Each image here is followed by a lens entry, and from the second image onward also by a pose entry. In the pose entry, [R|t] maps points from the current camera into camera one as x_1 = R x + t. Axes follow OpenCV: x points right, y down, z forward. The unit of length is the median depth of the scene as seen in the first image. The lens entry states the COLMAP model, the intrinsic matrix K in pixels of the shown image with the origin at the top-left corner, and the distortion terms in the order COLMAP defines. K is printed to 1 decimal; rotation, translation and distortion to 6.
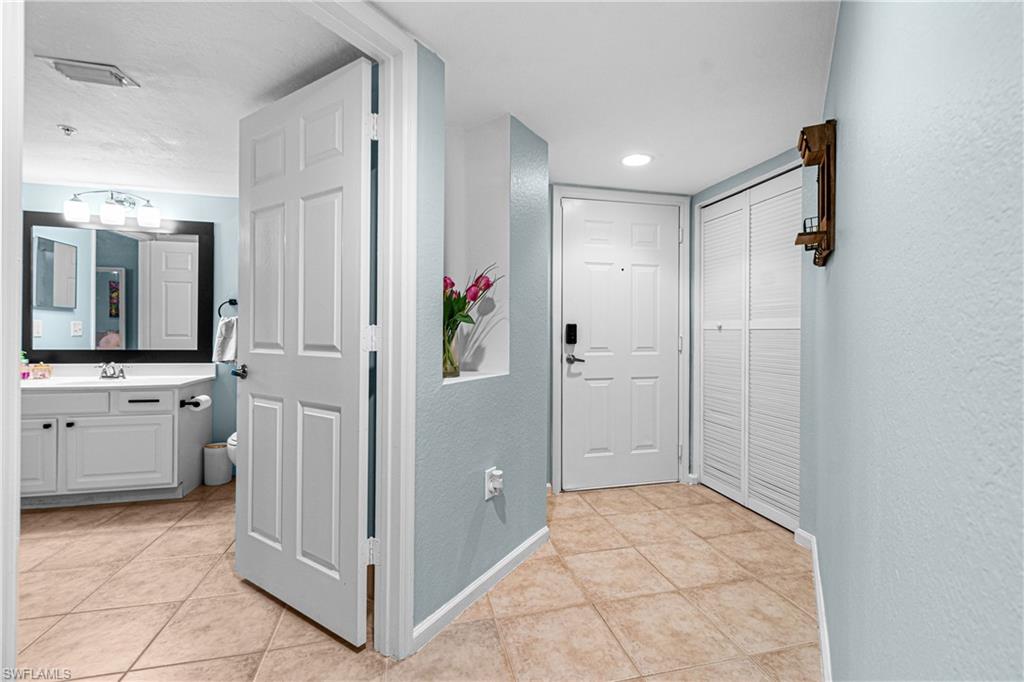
lens RADIAL K [[449.7, 0, 517.5], [0, 449.7, 335.9], [0, 0, 1]] dist [0.003979, -0.000153]
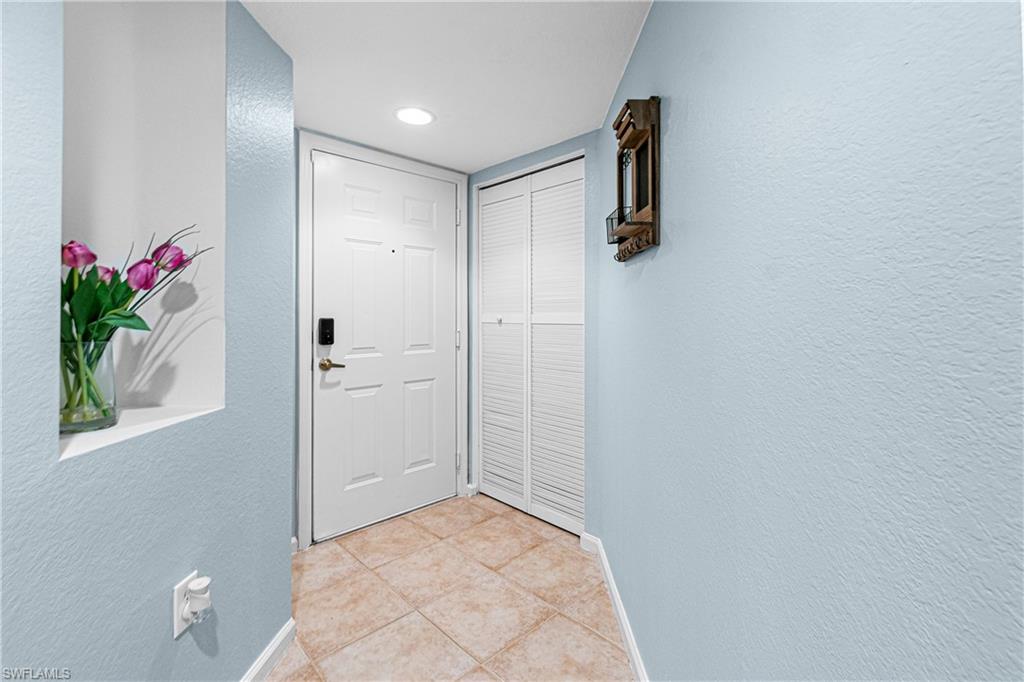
lens RADIAL K [[447.4, 0, 513.1], [0, 447.4, 309.9], [0, 0, 1]] dist [0.003299, -0.000054]
pose [[0.860055, -0.000830, 0.510201, 0.006816], [0.010546, 0.999814, -0.016152, -0.028500], [-0.510093, 0.019272, 0.859903, 0.218224]]
